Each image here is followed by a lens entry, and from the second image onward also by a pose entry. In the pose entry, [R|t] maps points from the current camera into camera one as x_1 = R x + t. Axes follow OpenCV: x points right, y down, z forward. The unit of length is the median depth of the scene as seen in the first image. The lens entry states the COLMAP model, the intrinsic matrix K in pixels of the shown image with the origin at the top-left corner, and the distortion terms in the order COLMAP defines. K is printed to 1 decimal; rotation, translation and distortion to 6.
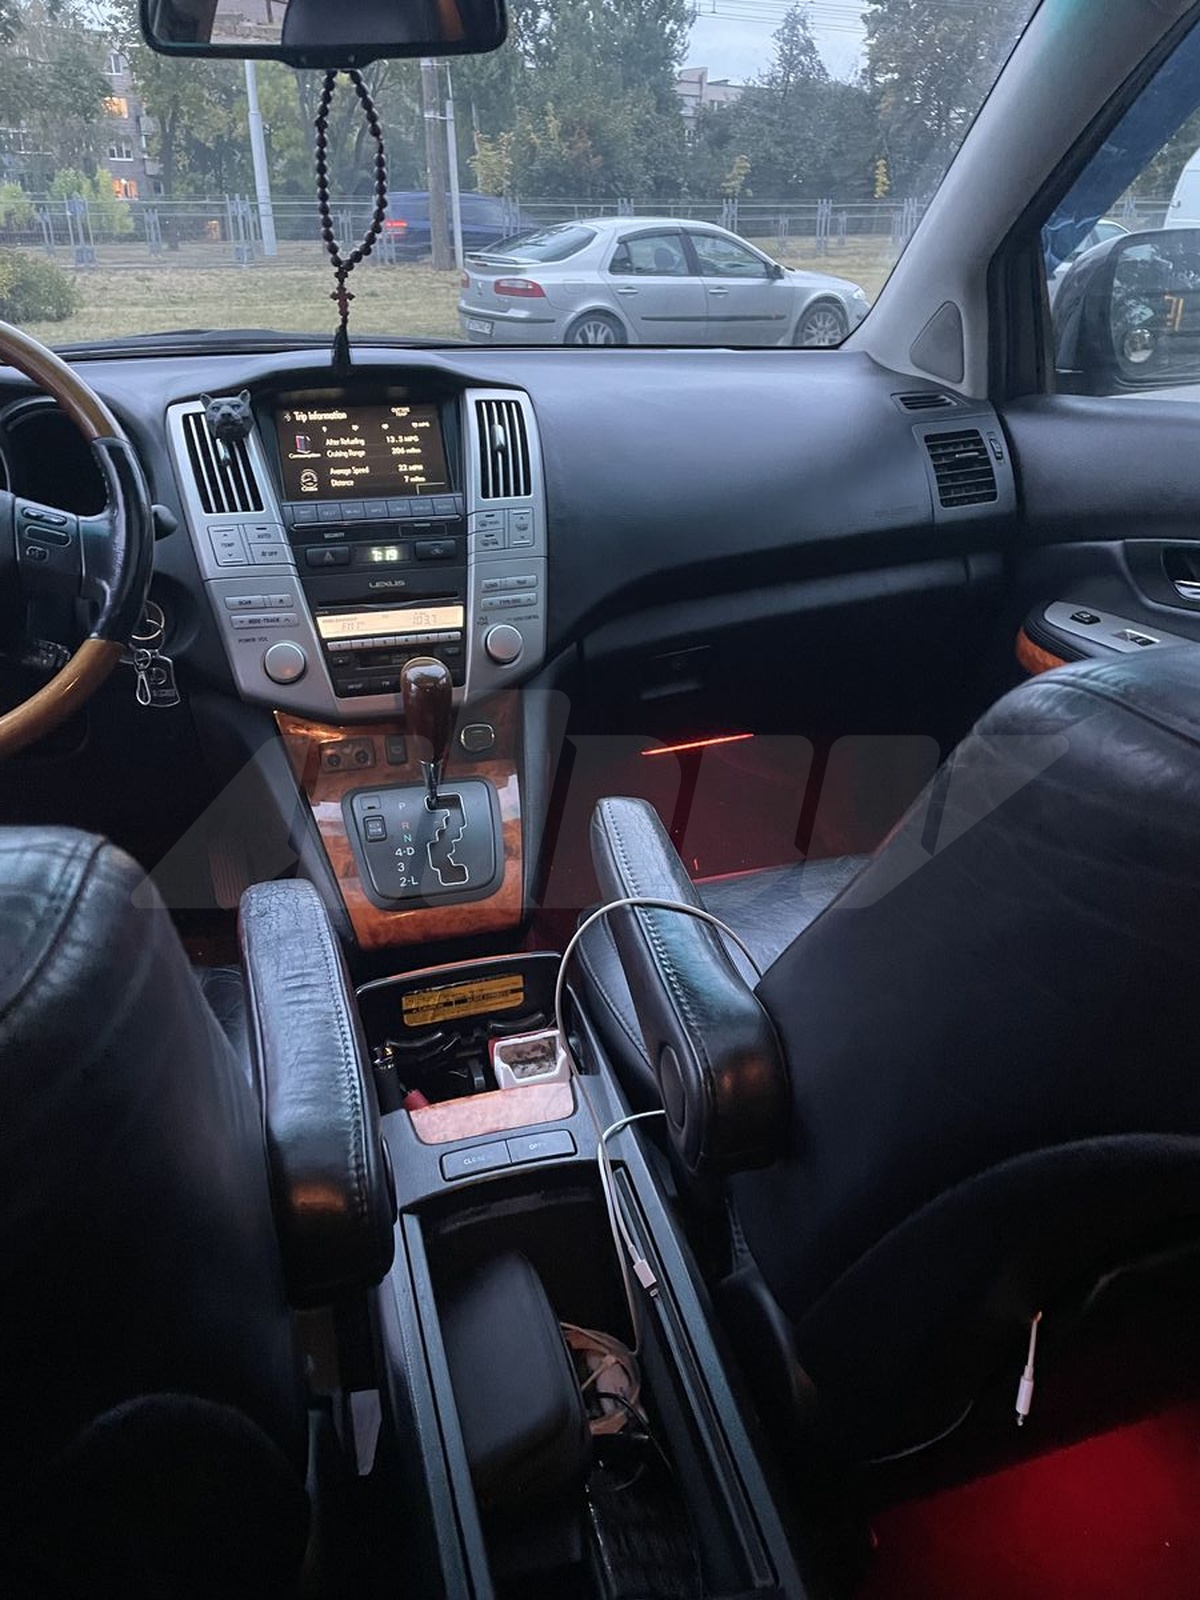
lens RADIAL K [[1208.4, 0, 606.0], [0, 1208.4, 801.6], [0, 0, 1]] dist [0.093243, -0.127600]
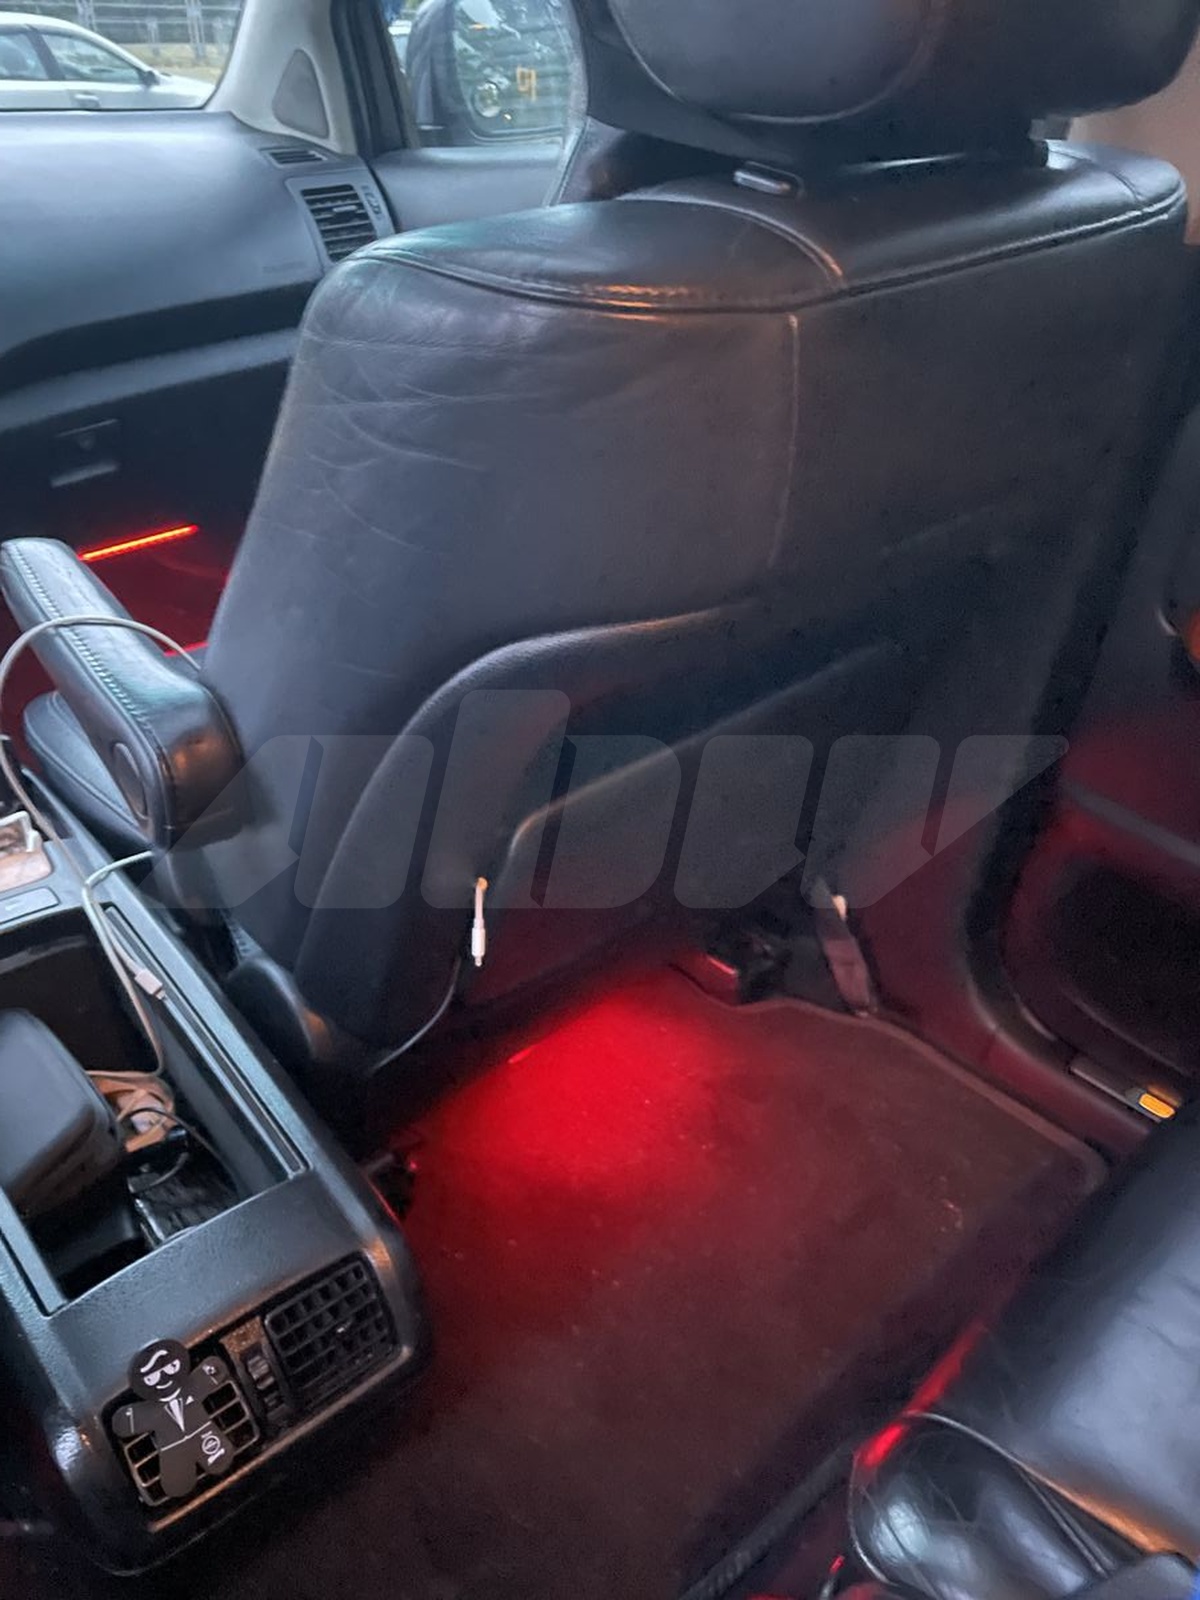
lens RADIAL K [[1222.6, 0, 600.0], [0, 1222.6, 800.0], [0, 0, 1]] dist [0.093465, -0.116833]
pose [[0.910305, -0.198503, 0.363238, 0.024956], [0.156696, 0.977462, 0.141471, 0.123268], [-0.383134, -0.071864, 0.920893, -0.093716]]
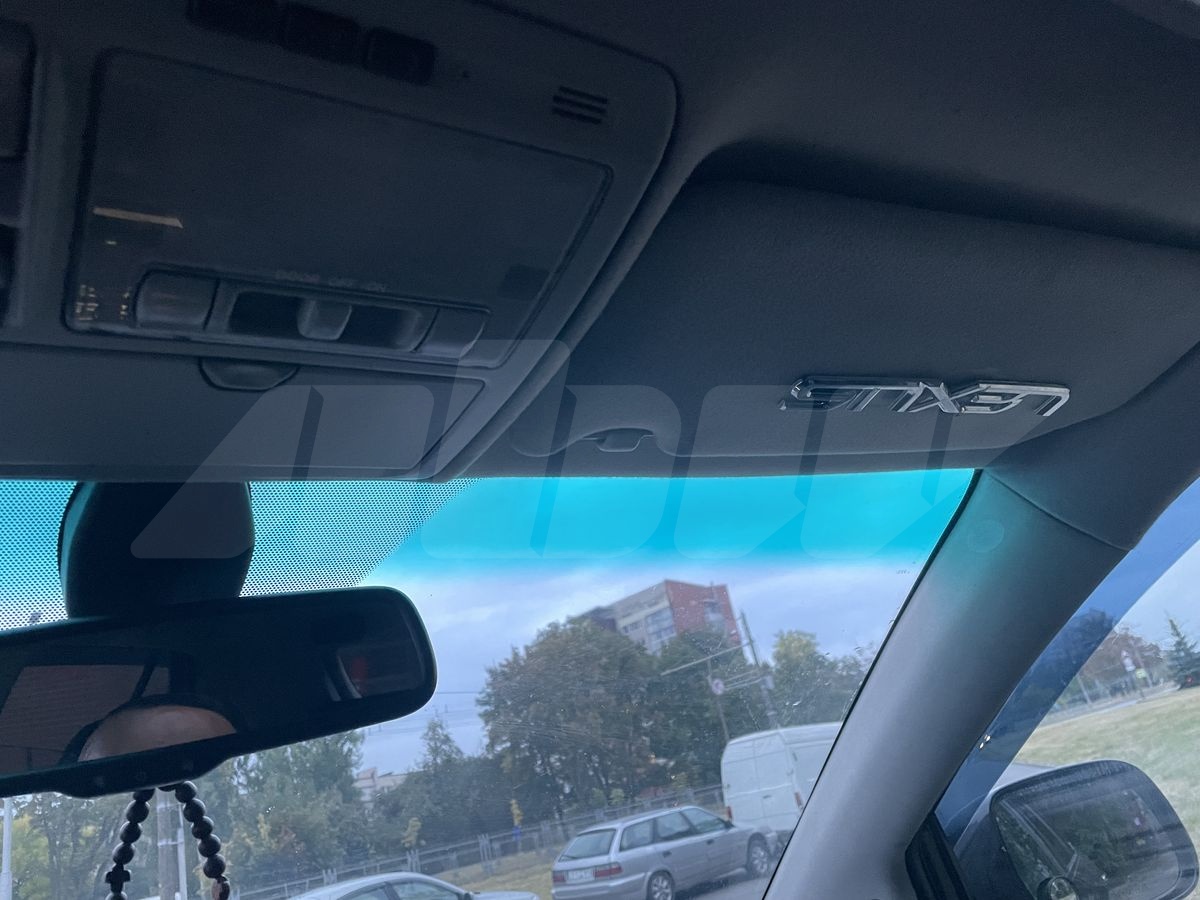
lens RADIAL K [[897.8, 0, 601.3], [0, 897.8, 428.9], [0, 0, 1]] dist [0.090740, -0.106605]
pose [[0.938961, -0.072062, 0.336392, -0.152596], [0.305021, 0.626607, -0.717165, -0.312177], [-0.159105, 0.775997, 0.610340, 0.548066]]
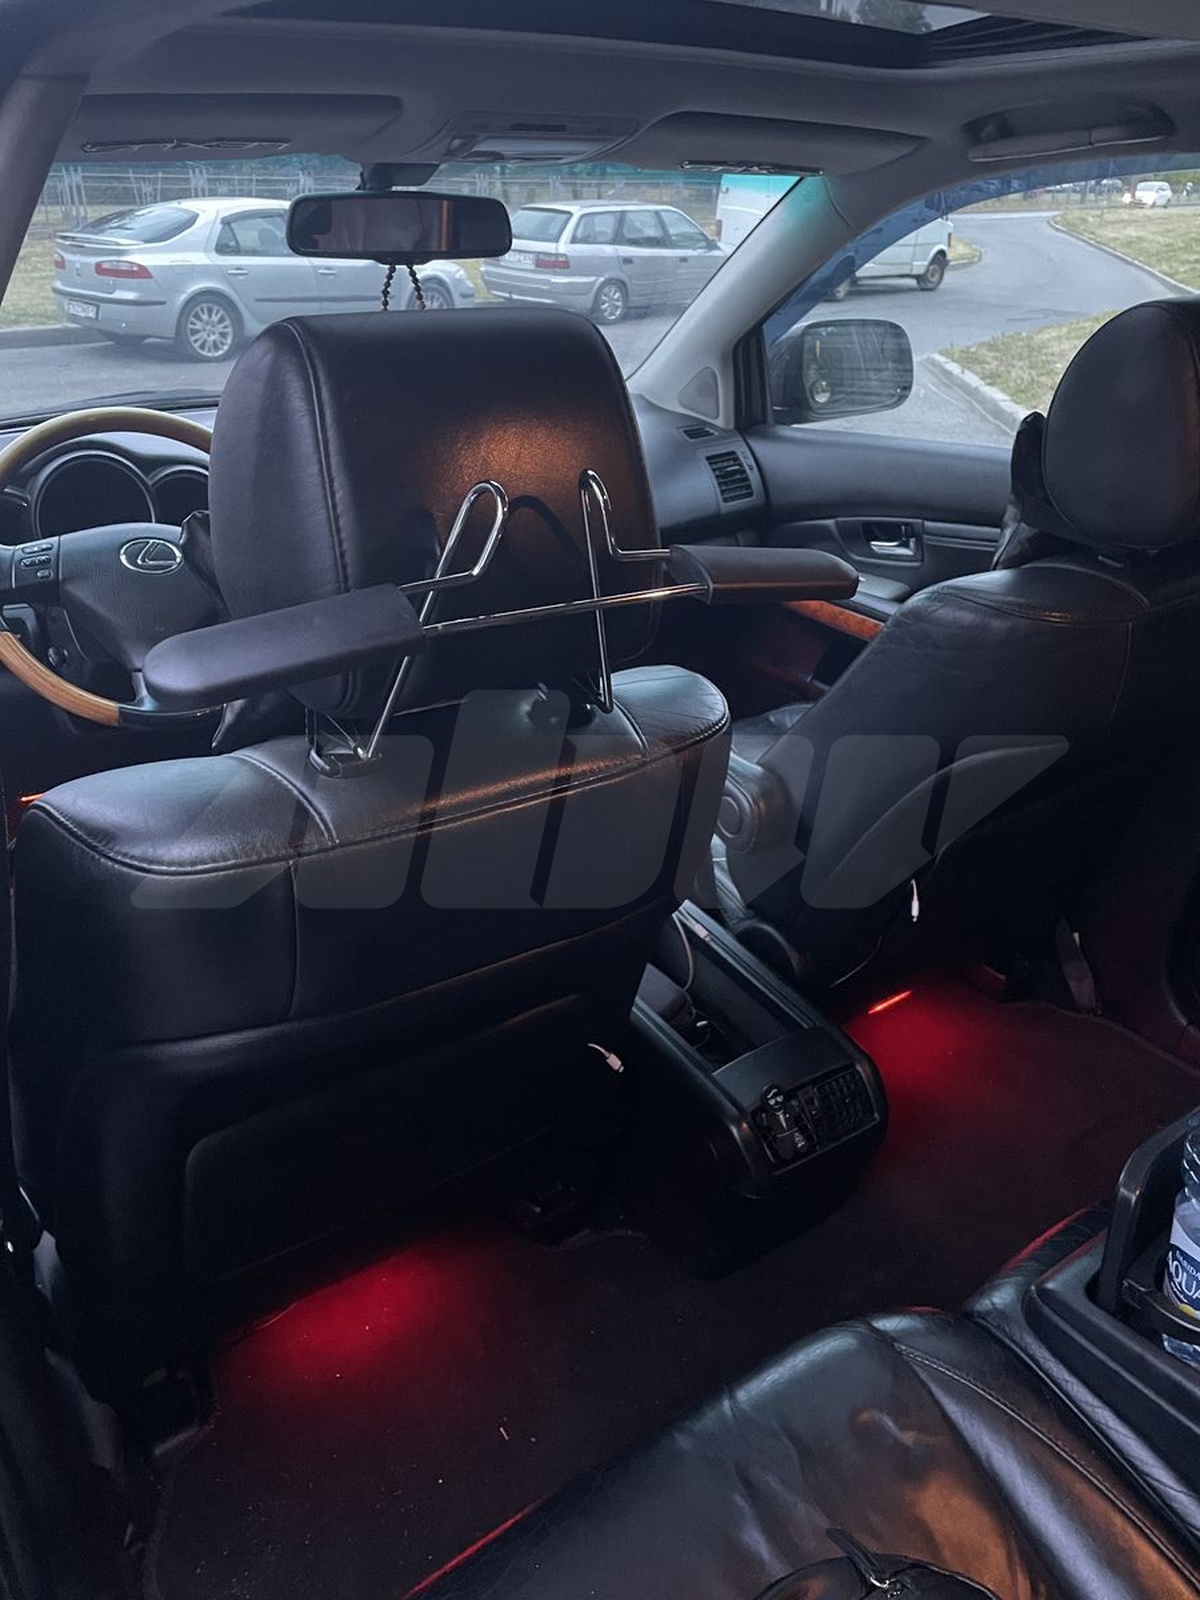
lens RADIAL K [[1222.6, 0, 600.0], [0, 1222.6, 800.0], [0, 0, 1]] dist [0.093465, -0.116833]
pose [[0.950053, -0.125706, 0.285654, -0.540564], [0.120023, 0.992067, 0.037391, 0.079084], [-0.288088, -0.001238, 0.957603, -0.656611]]
